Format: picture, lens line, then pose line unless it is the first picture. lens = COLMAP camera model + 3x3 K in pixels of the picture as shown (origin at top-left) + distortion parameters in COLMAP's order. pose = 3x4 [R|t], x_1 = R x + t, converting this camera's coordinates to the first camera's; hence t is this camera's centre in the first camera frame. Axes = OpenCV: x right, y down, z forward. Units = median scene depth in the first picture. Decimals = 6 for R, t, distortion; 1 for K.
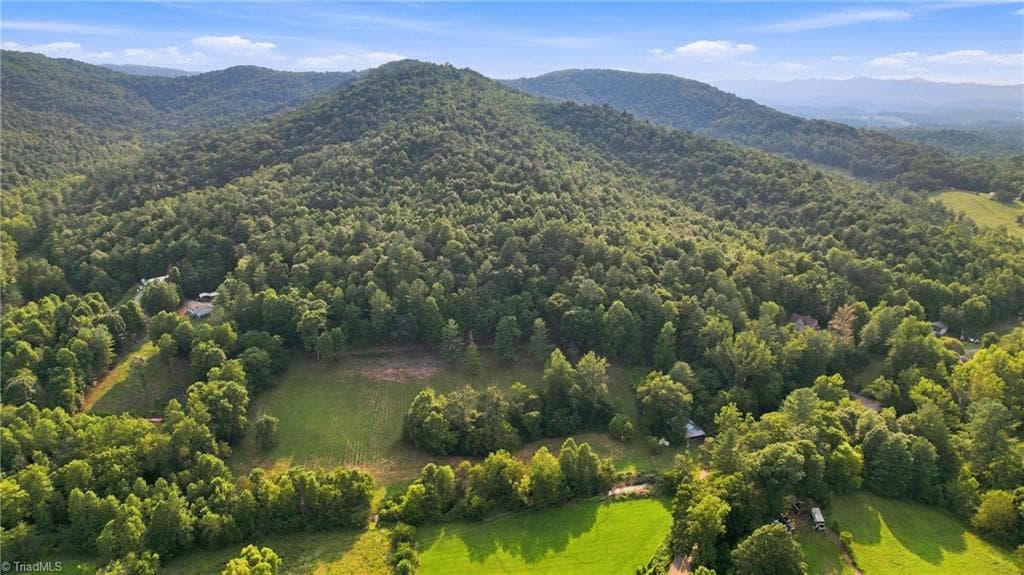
lens RADIAL K [[654.2, 0, 512.0], [0, 654.2, 287.5], [0, 0, 1]] dist [-0.082421, 0.077731]
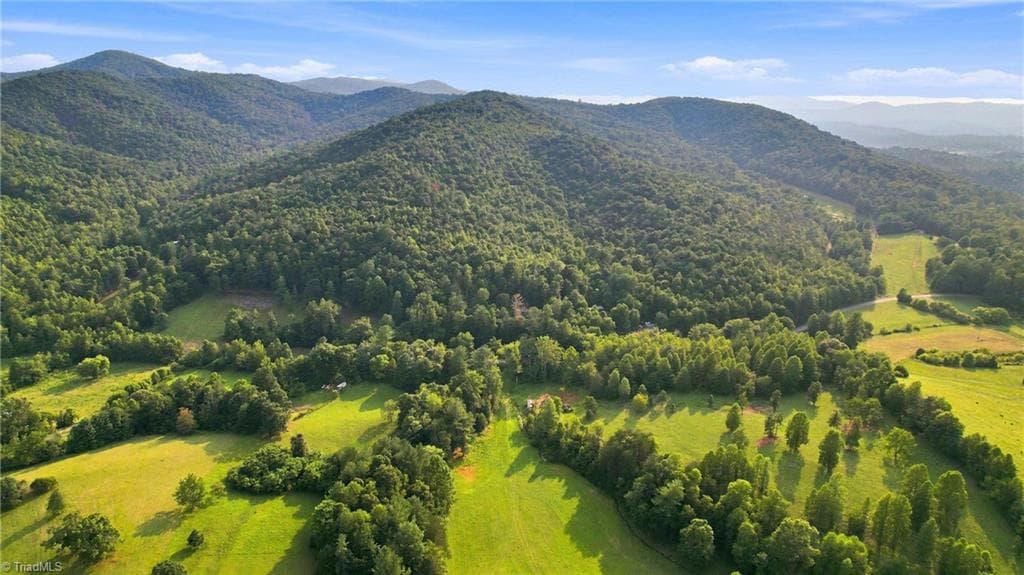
lens RADIAL K [[654.2, 0, 512.0], [0, 654.2, 287.5], [0, 0, 1]] dist [-0.082421, 0.077731]
pose [[0.953731, 0.103045, -0.282452, 0.650290], [-0.107769, 0.994175, -0.001193, 0.010695], [0.280683, 0.031577, 0.959281, -0.301613]]
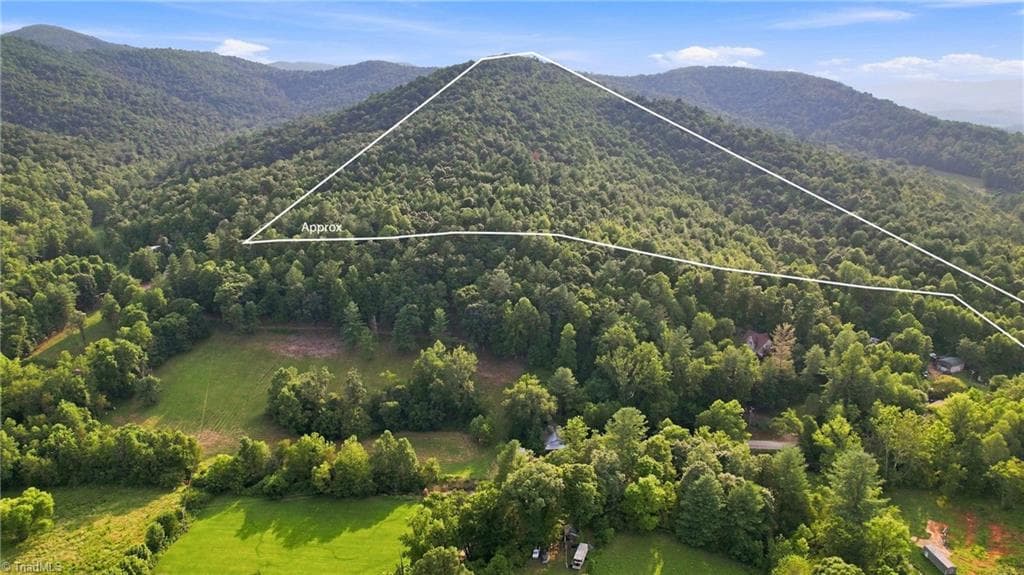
lens RADIAL K [[654.2, 0, 512.0], [0, 654.2, 287.5], [0, 0, 1]] dist [-0.082421, 0.077731]
pose [[0.971964, 0.075526, -0.222670, 0.248739], [-0.075374, 0.997113, 0.009194, -0.000793], [0.222722, 0.007847, 0.974850, 0.056993]]
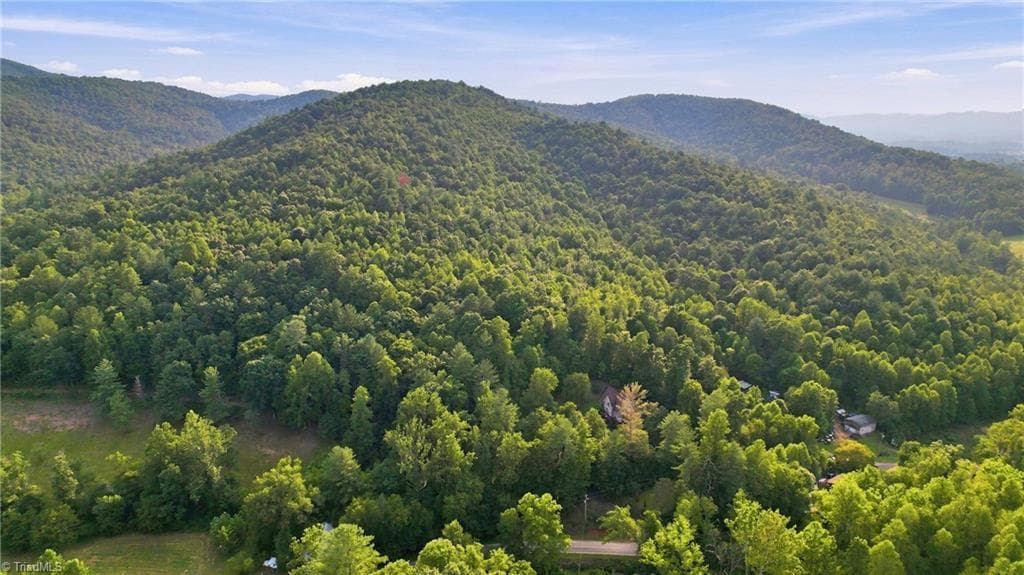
lens RADIAL K [[654.2, 0, 512.0], [0, 654.2, 287.5], [0, 0, 1]] dist [-0.082421, 0.077731]
pose [[0.980388, 0.053949, -0.189549, 0.363880], [-0.063021, 0.997121, -0.042159, -0.024901], [0.186729, 0.053278, 0.980966, 0.222206]]
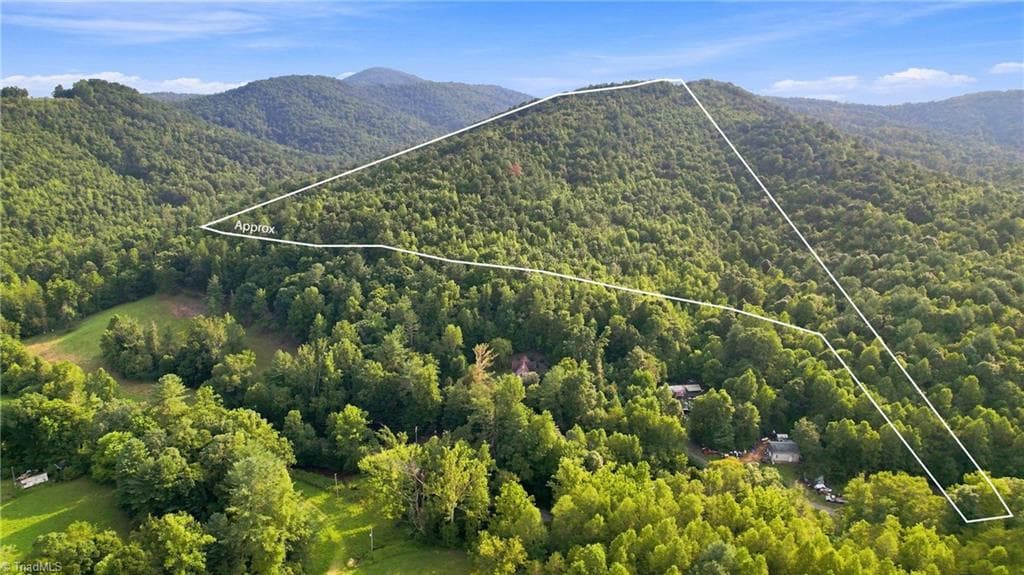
lens RADIAL K [[654.2, 0, 512.0], [0, 654.2, 287.5], [0, 0, 1]] dist [-0.082421, 0.077731]
pose [[0.752564, 0.170021, -0.636192, 0.712879], [-0.201095, 0.979282, 0.023832, -0.043892], [0.627064, 0.110000, 0.771162, 0.302777]]
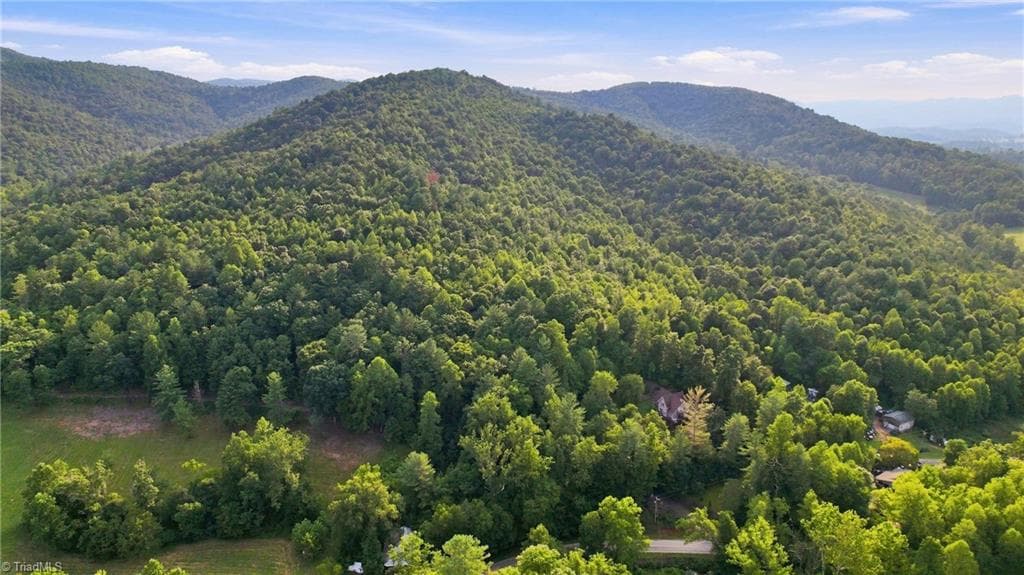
lens RADIAL K [[654.2, 0, 512.0], [0, 654.2, 287.5], [0, 0, 1]] dist [-0.082421, 0.077731]
pose [[0.985004, 0.054612, -0.163660, 0.303207], [-0.058716, 0.998068, -0.020339, -0.037364], [0.162233, 0.029643, 0.986307, 0.200772]]
